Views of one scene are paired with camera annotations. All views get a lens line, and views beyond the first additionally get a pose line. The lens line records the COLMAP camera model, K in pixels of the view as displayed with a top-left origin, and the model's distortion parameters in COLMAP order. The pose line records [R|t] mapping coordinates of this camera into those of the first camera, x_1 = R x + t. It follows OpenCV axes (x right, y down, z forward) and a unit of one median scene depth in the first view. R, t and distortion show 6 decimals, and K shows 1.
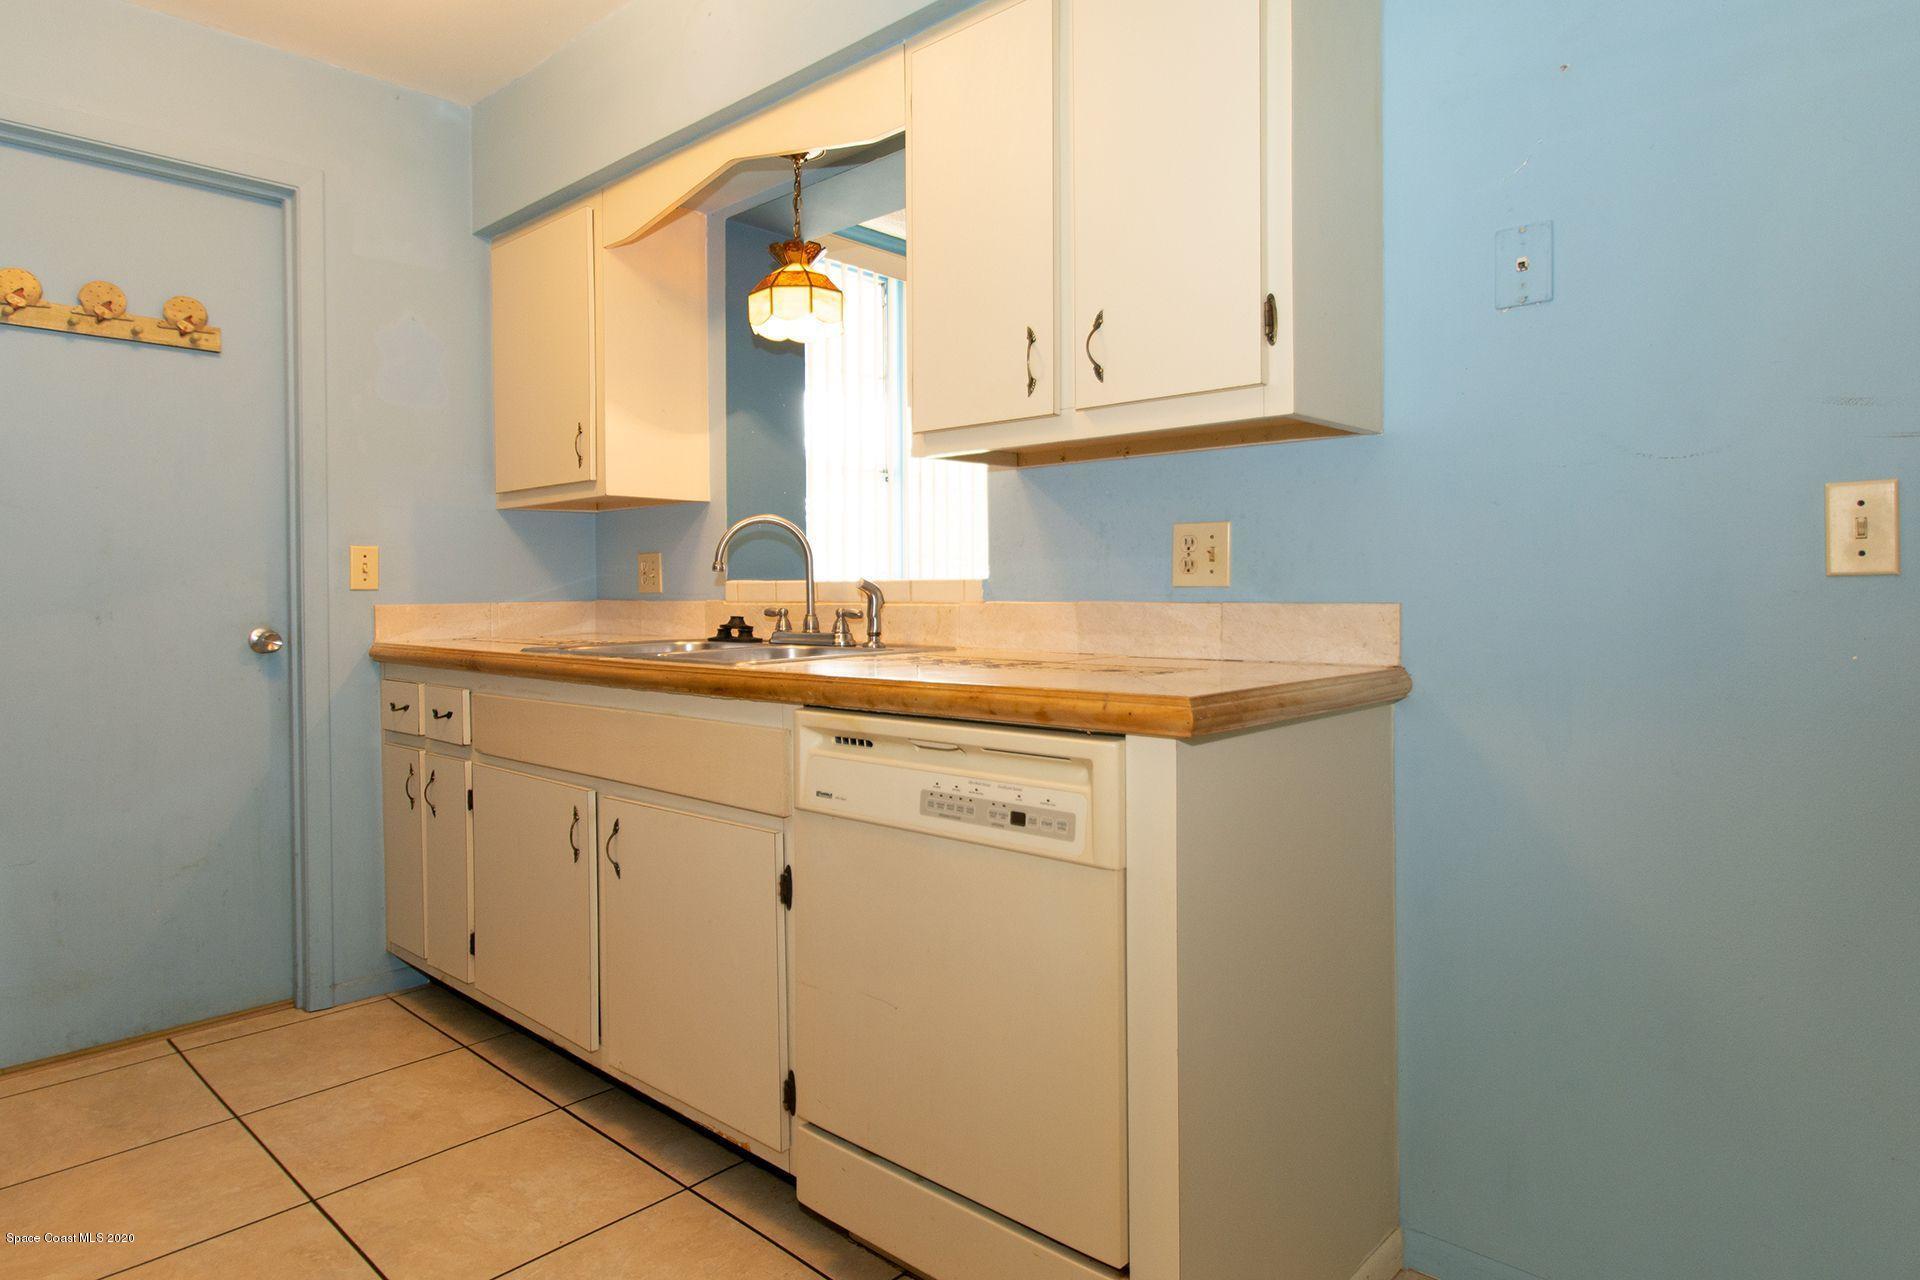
lens RADIAL K [[1112.2, 0, 963.4], [0, 1112.2, 599.1], [0, 0, 1]] dist [0.000614, -0.002181]
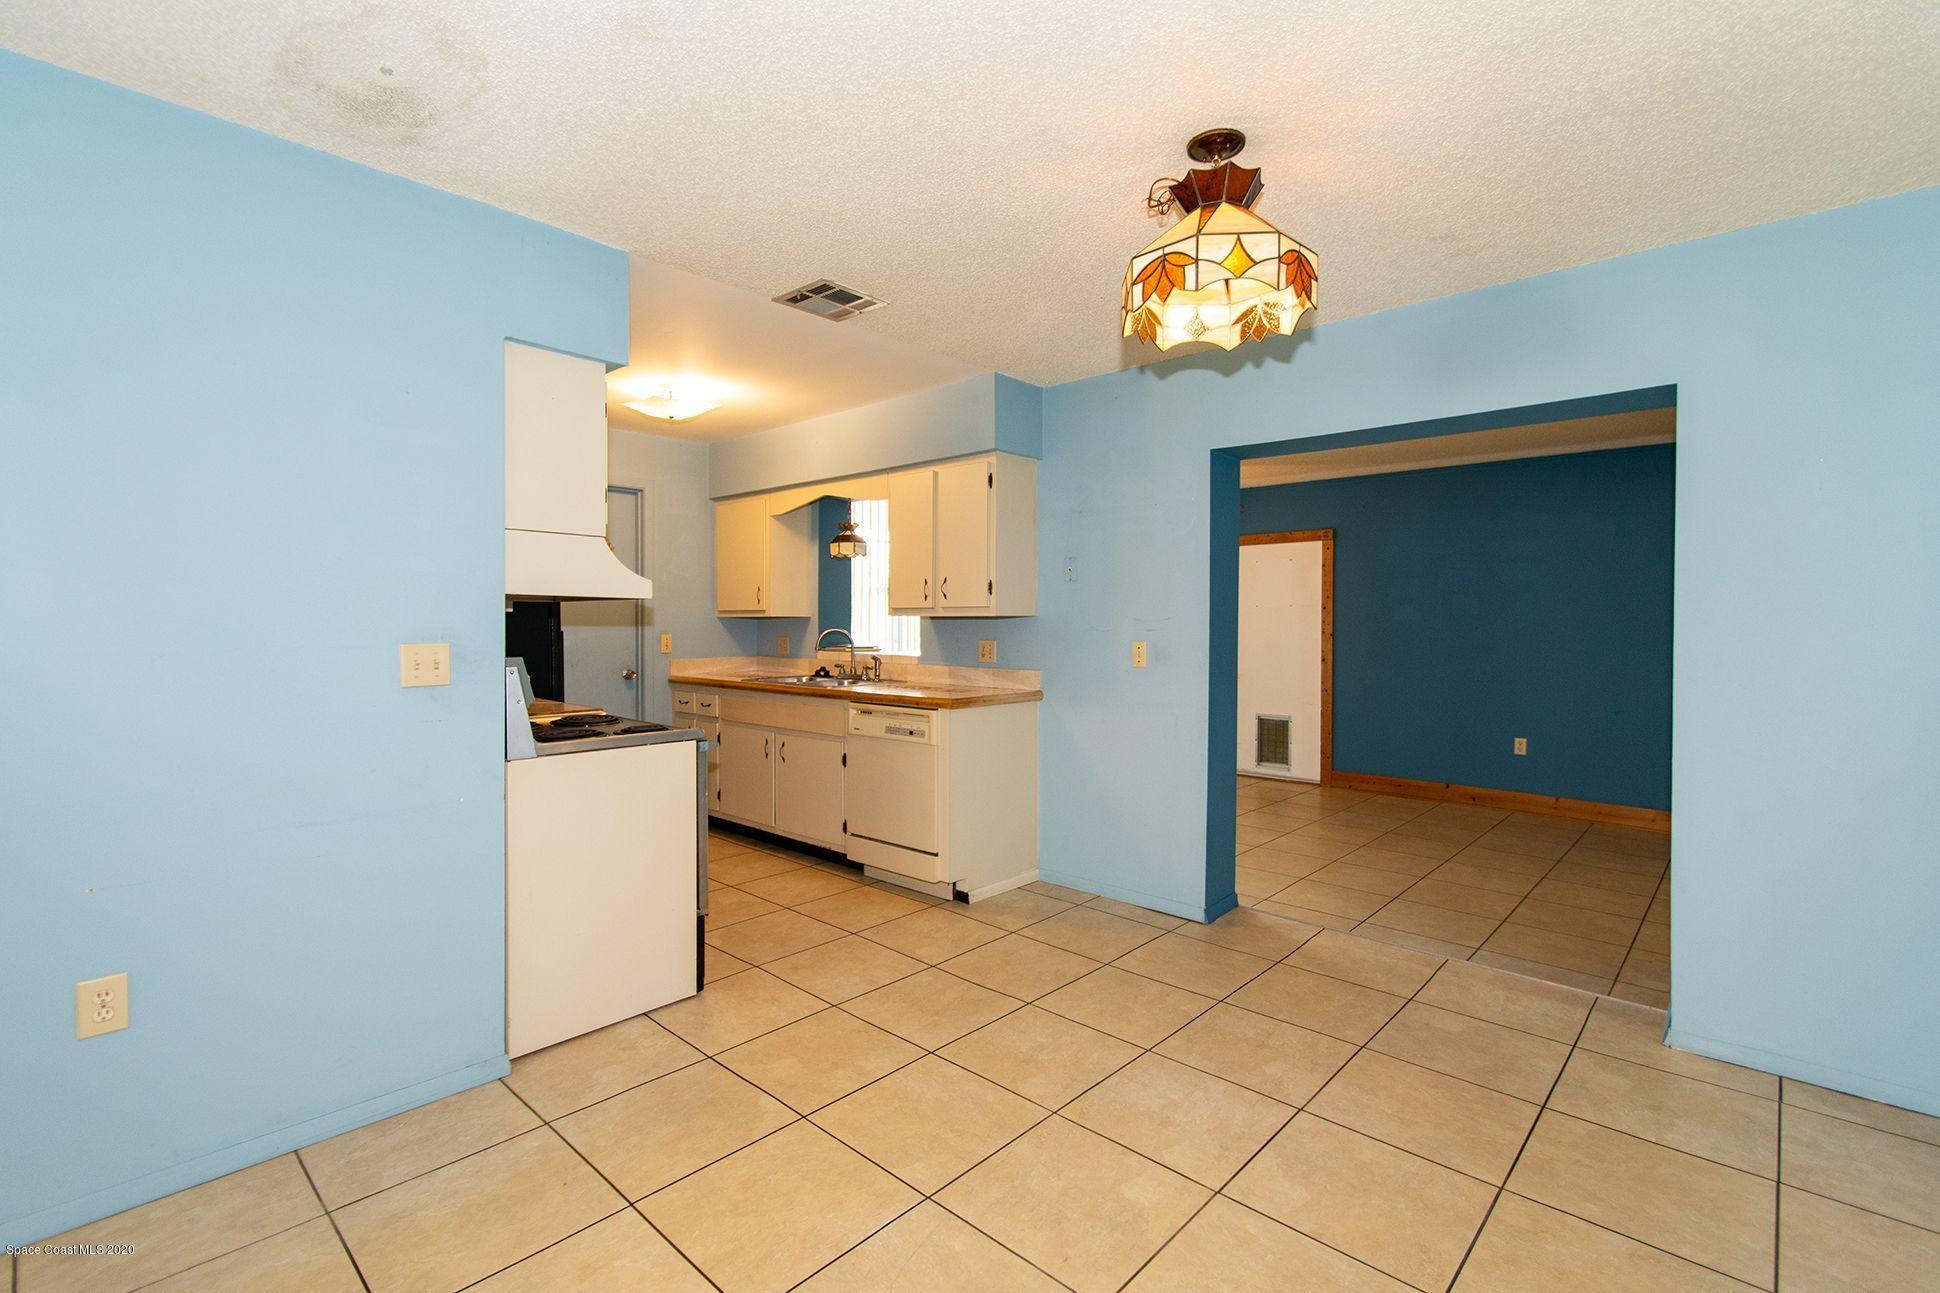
lens RADIAL K [[869.0, 0, 974.5], [0, 869.0, 638.1], [0, 0, 1]] dist [0.000269, -0.001300]
pose [[0.999934, 0.011171, 0.002719, 0.135173], [-0.011195, 0.999898, 0.008873, -0.074083], [-0.002620, -0.008902, 0.999957, -0.994535]]
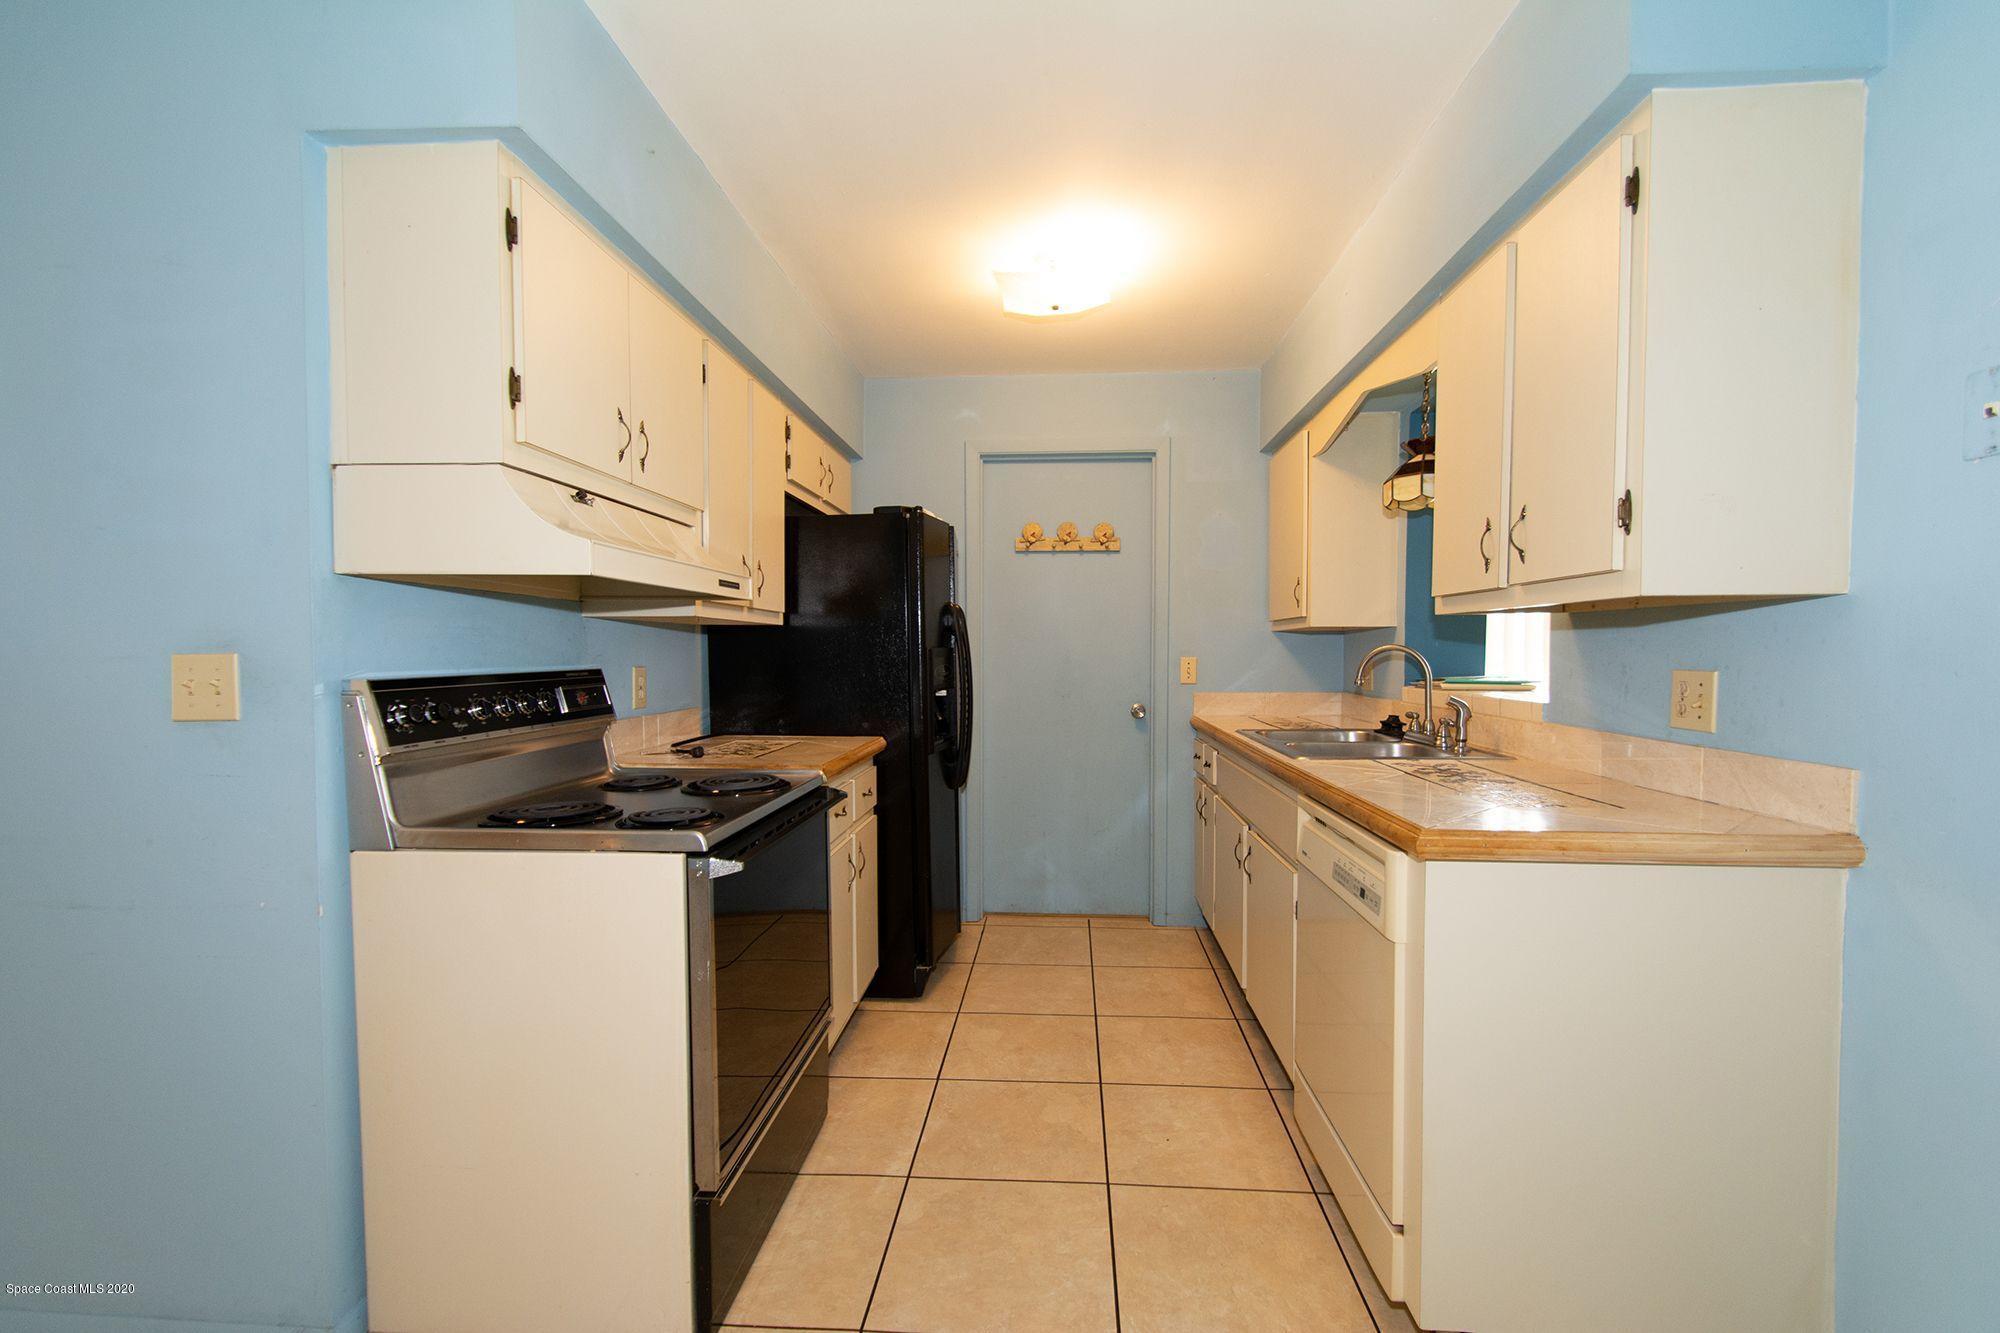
lens RADIAL K [[871.4, 0, 1005.6], [0, 871.4, 680.4], [0, 0, 1]] dist [0.000662, -0.000292]
pose [[0.624973, 0.033725, -0.779918, 0.353759], [-0.011607, 0.999357, 0.033913, -0.062346], [0.780560, -0.012142, 0.624963, -0.035184]]
